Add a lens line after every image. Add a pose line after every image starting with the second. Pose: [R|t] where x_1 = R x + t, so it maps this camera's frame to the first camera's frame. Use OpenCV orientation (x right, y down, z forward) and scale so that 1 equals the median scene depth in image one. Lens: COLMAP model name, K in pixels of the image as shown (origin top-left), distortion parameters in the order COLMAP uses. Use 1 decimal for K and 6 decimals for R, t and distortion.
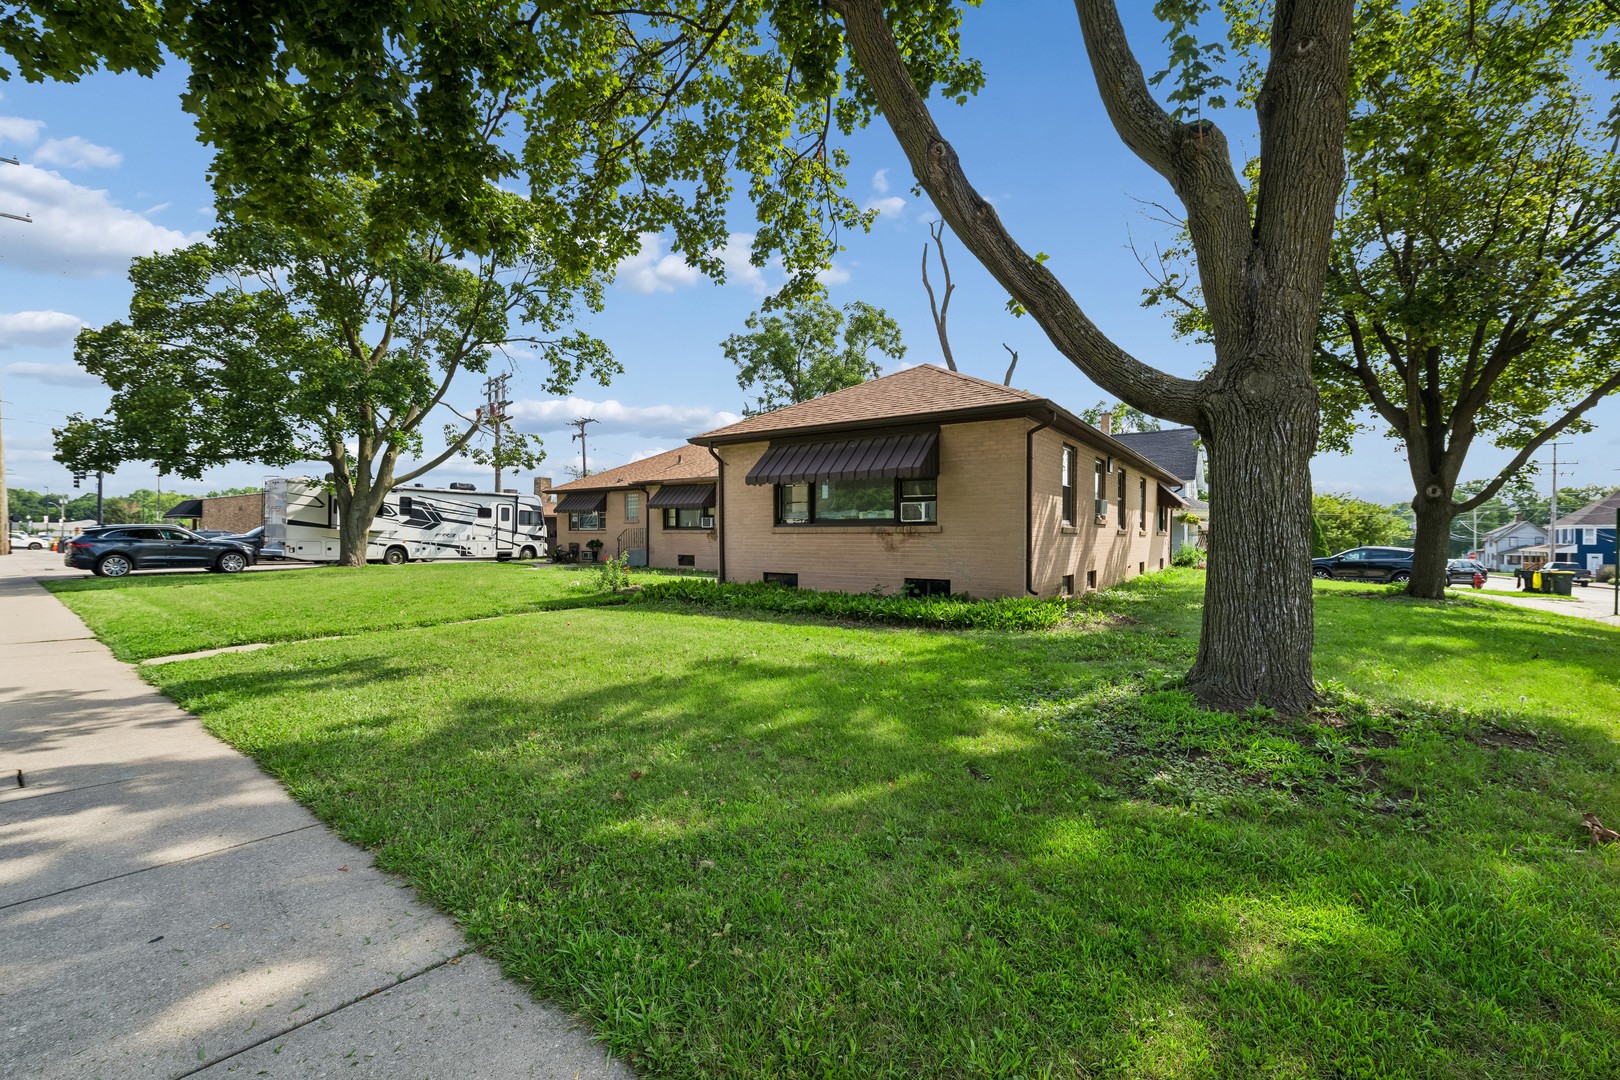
lens RADIAL K [[679.0, 0, 811.7], [0, 679.0, 537.4], [0, 0, 1]] dist [-0.004944, -0.000445]
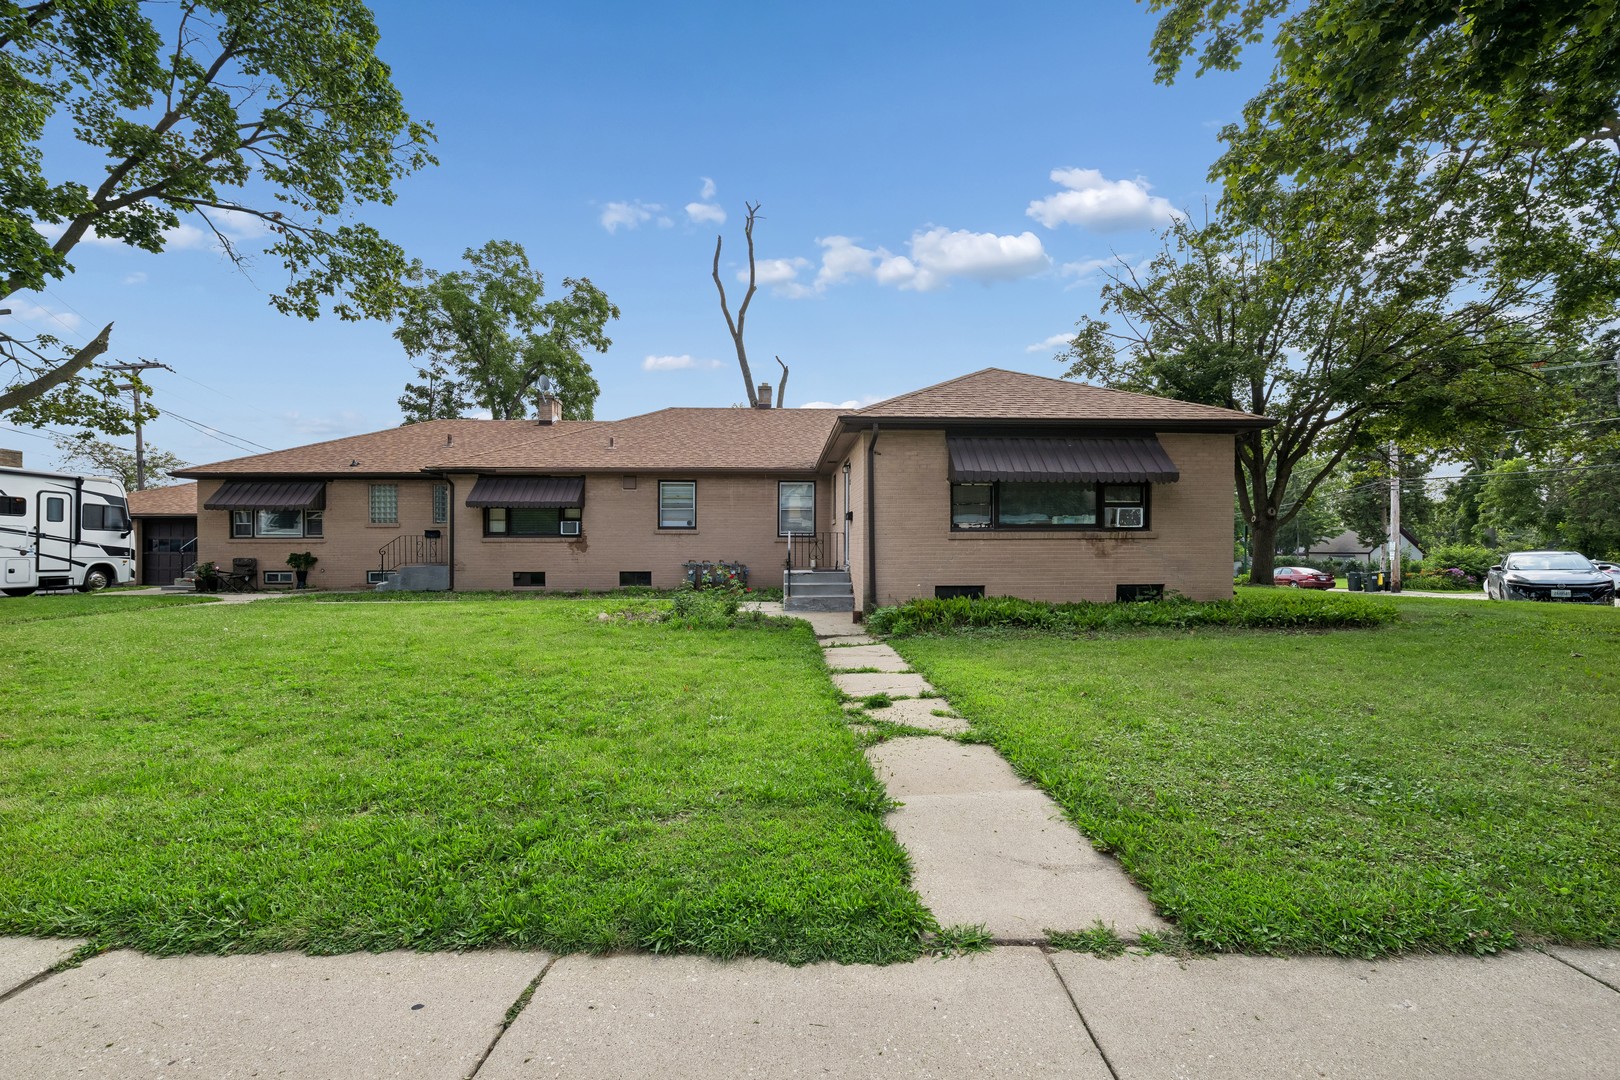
lens RADIAL K [[667.2, 0, 809.3], [0, 667.2, 549.3], [0, 0, 1]] dist [-0.002036, -0.000373]
pose [[0.792730, -0.005989, 0.609543, -0.326321], [0.006118, 0.999980, 0.001868, 0.001765], [-0.609542, 0.002248, 0.792750, 0.205168]]
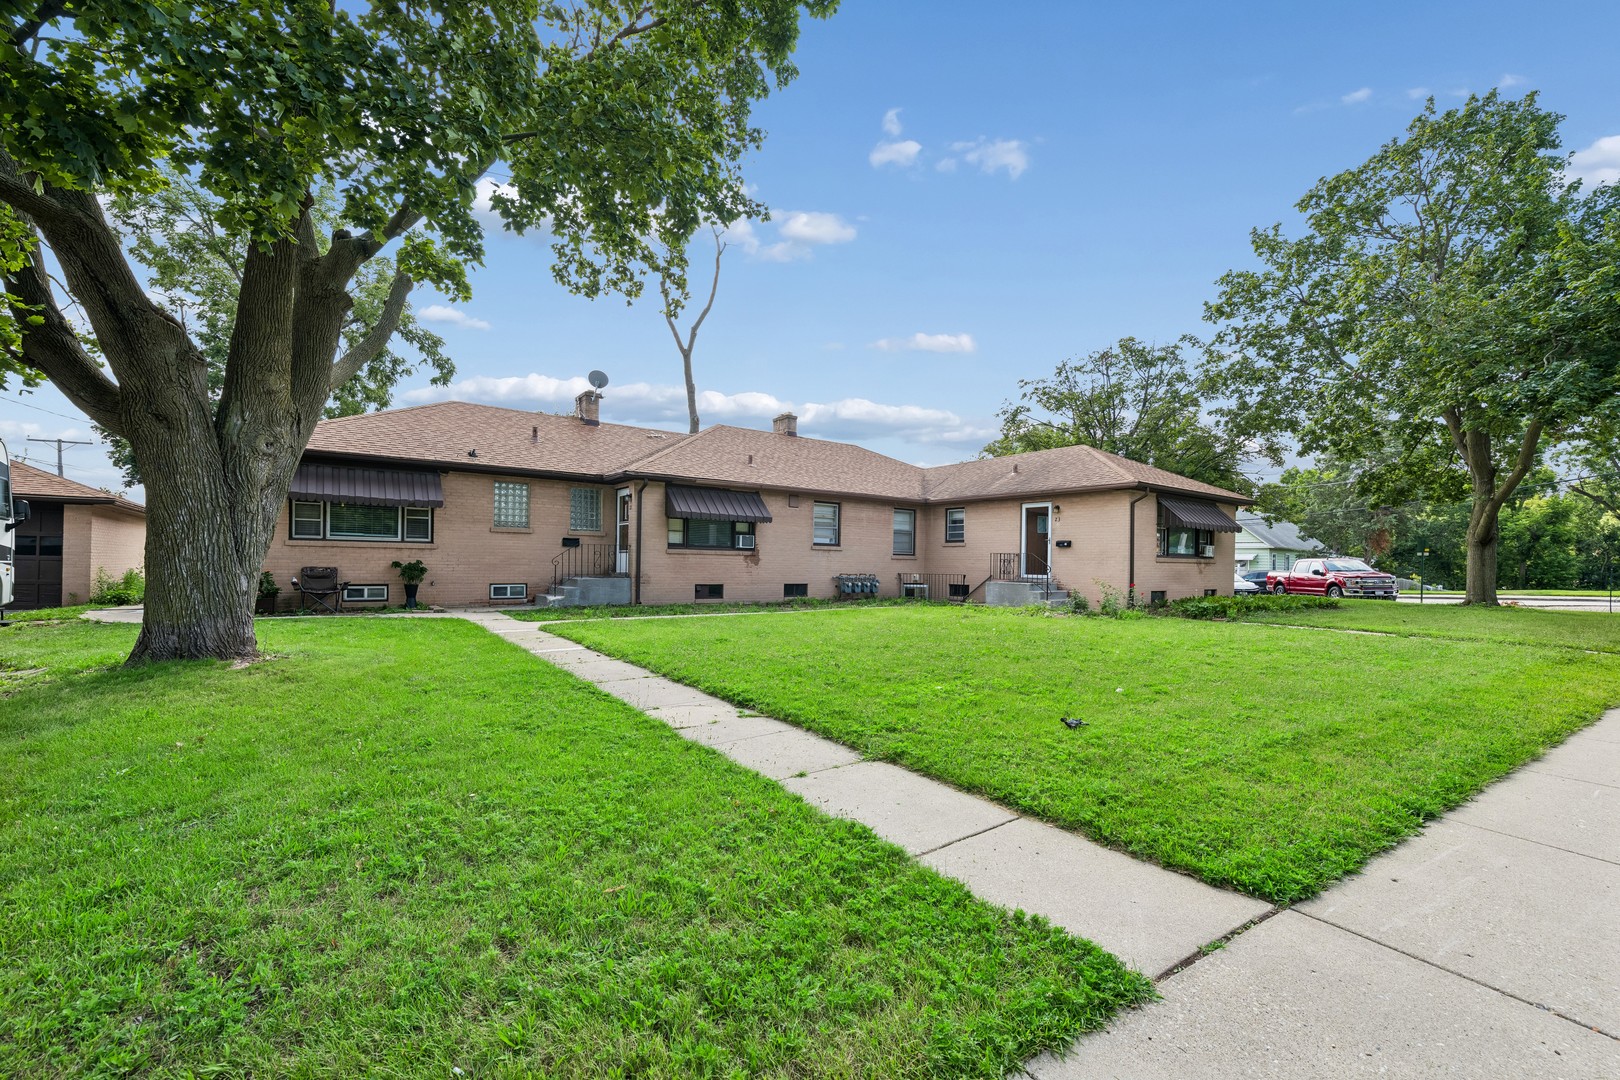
lens RADIAL K [[667.2, 0, 820.4], [0, 667.2, 572.3], [0, 0, 1]] dist [-0.002036, -0.000373]
pose [[0.318144, -0.007179, 0.948015, -0.700497], [-0.009600, 0.999896, 0.010794, 0.003492], [-0.947994, -0.012535, 0.318042, 0.558053]]
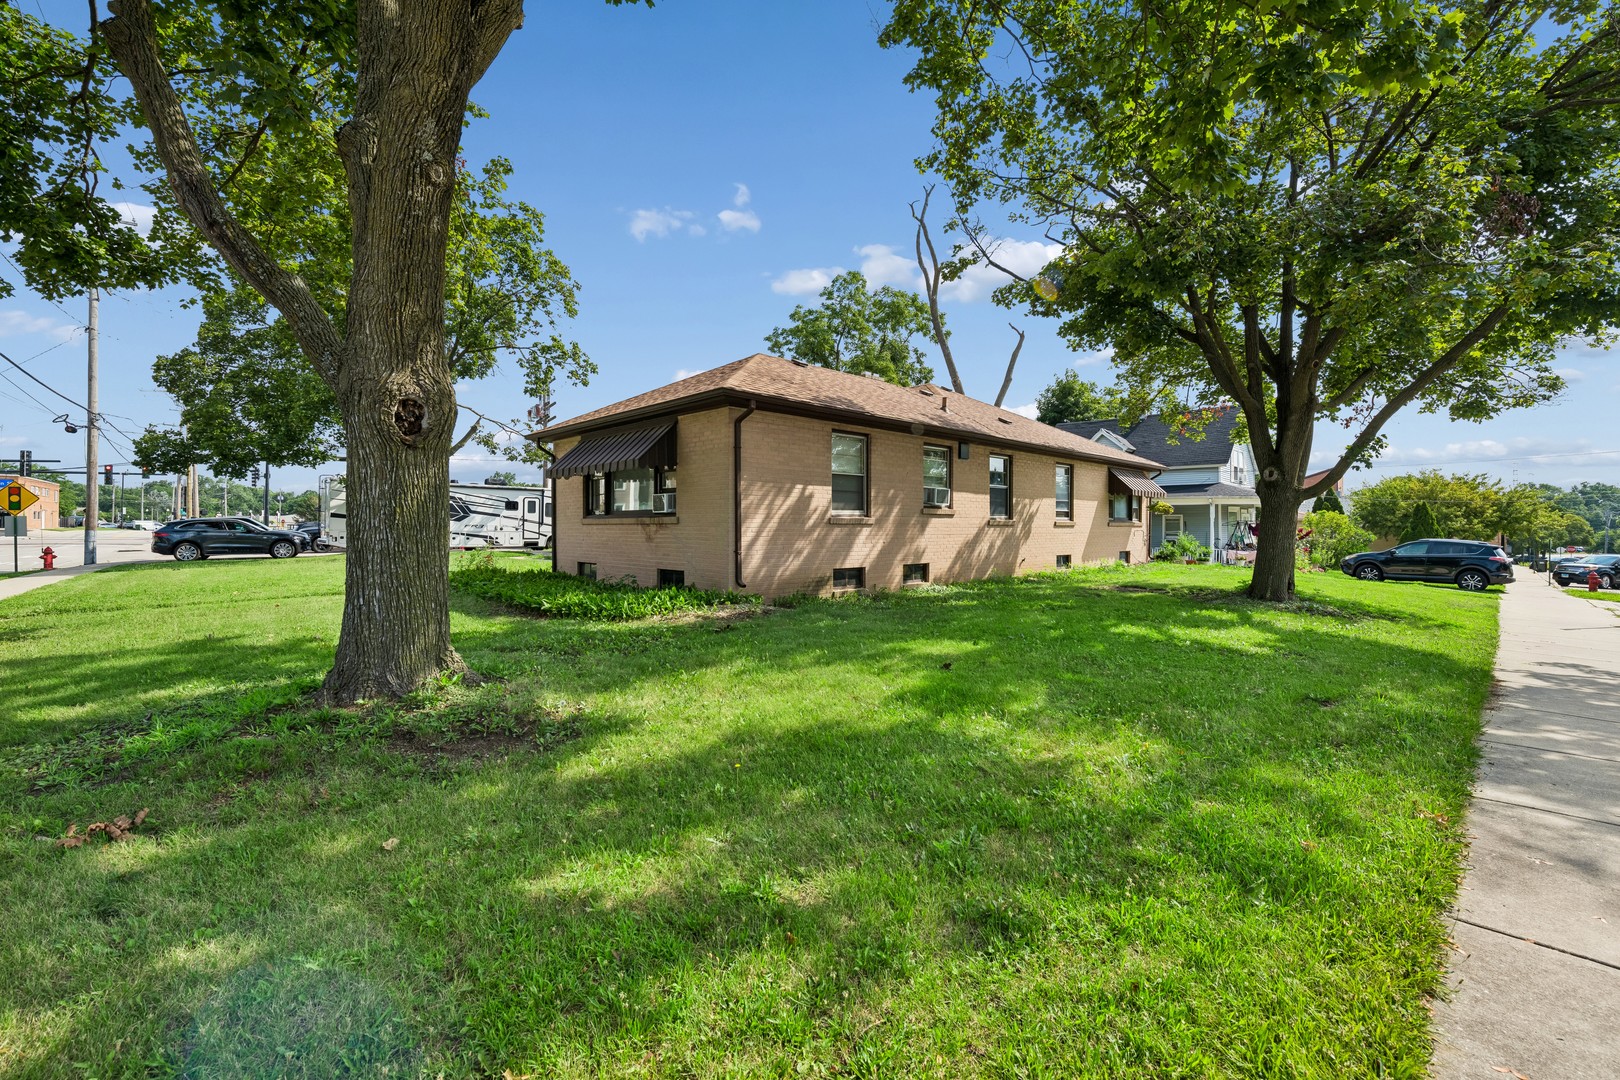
lens RADIAL K [[679.0, 0, 819.2], [0, 679.0, 527.1], [0, 0, 1]] dist [-0.004944, -0.000445]
pose [[0.982053, -0.000539, -0.188606, 0.228095], [0.000325, 0.999999, -0.001165, -0.000329], [0.188606, 0.001083, 0.982052, 0.023060]]
